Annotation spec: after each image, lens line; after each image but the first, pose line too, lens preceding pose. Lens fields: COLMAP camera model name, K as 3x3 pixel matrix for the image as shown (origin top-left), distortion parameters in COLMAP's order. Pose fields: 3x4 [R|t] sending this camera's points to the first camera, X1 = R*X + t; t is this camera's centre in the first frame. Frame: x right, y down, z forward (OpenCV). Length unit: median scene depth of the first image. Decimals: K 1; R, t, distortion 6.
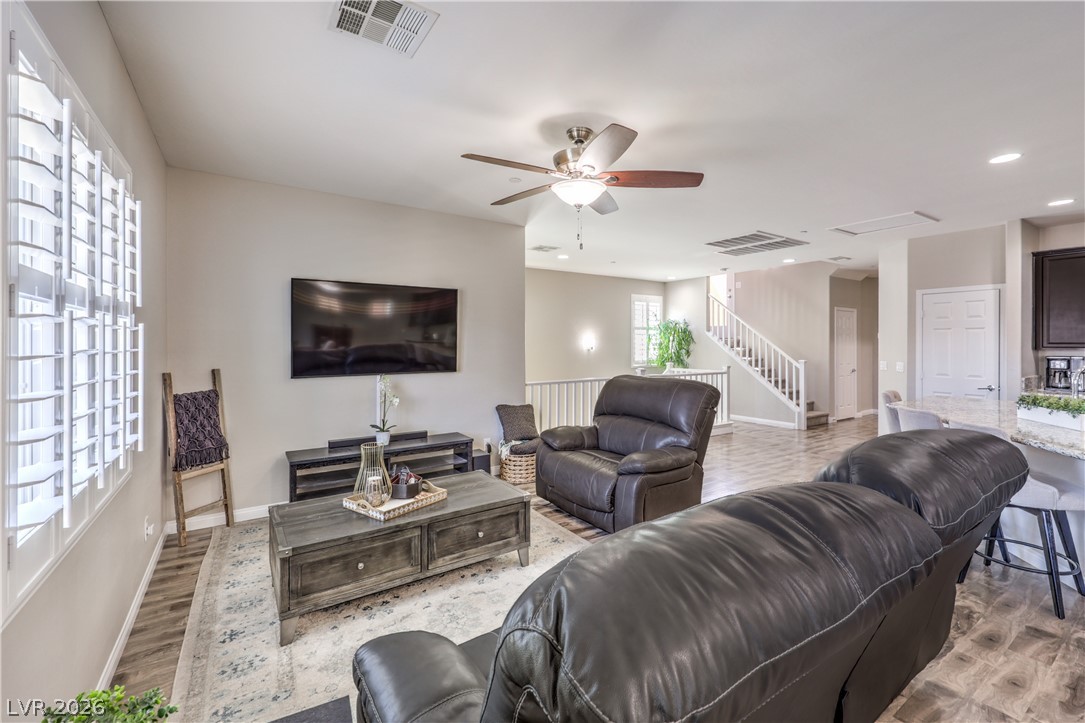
lens RADIAL K [[462.3, 0, 548.6], [0, 462.3, 362.2], [0, 0, 1]] dist [0.000682, 0.000156]
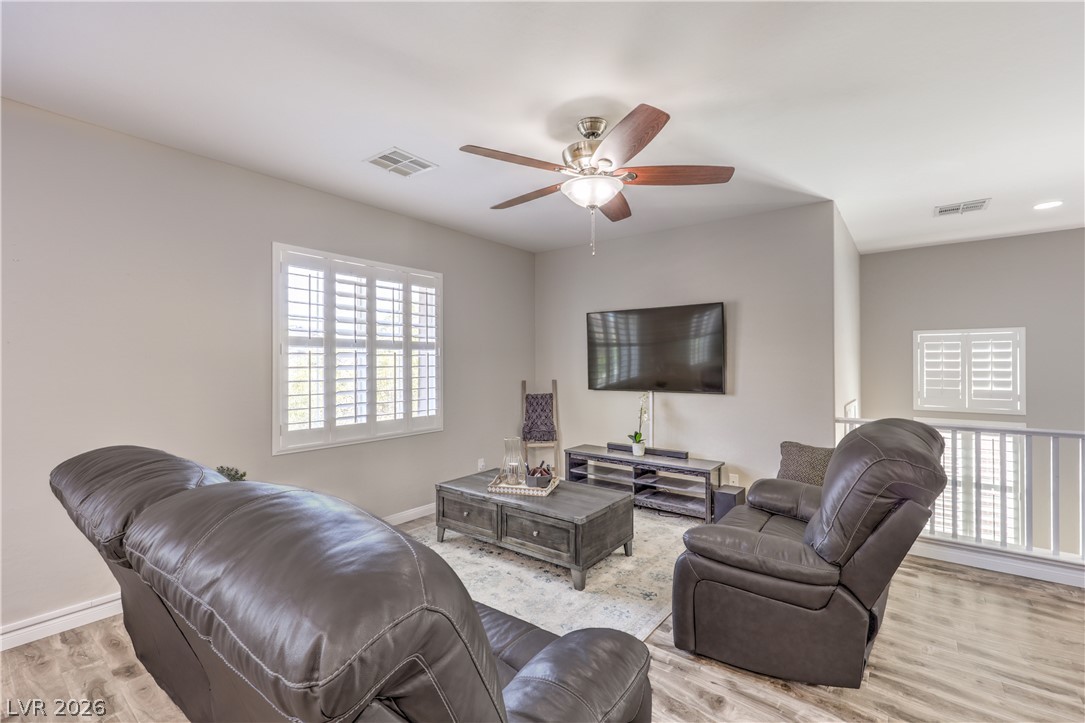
lens RADIAL K [[462.3, 0, 548.6], [0, 462.3, 362.2], [0, 0, 1]] dist [0.000682, 0.000156]
pose [[0.316549, -0.004508, -0.948565, 0.717290], [-0.036463, 0.999192, -0.016917, -0.016950], [0.947875, 0.039943, 0.316129, 0.514077]]
